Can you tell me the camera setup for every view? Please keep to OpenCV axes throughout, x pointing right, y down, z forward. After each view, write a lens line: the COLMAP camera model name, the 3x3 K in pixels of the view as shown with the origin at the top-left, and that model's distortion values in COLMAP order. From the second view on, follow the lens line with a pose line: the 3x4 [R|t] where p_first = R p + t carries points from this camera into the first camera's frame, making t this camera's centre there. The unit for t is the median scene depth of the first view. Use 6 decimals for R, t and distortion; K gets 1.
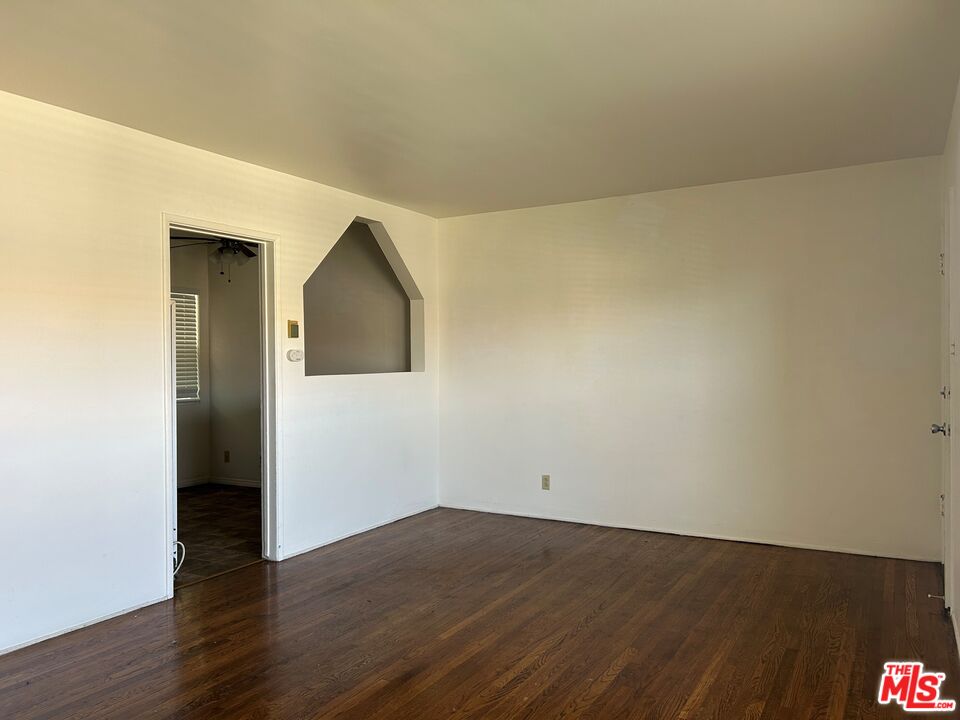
lens RADIAL K [[721.3, 0, 485.2], [0, 721.3, 361.6], [0, 0, 1]] dist [0.048829, -0.047512]
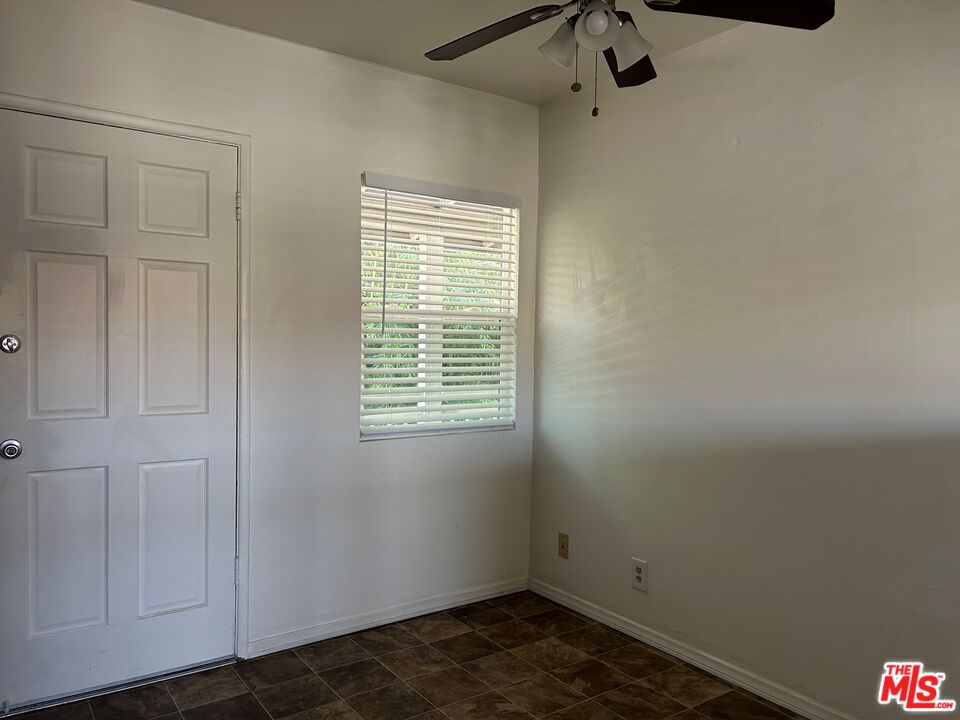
lens RADIAL K [[721.3, 0, 485.2], [0, 721.3, 361.6], [0, 0, 1]] dist [0.048829, -0.047512]
pose [[0.905819, 0.038222, -0.421938, -0.205839], [-0.029078, 0.999182, 0.028088, -0.002527], [0.422666, -0.013173, 0.906190, 0.546935]]
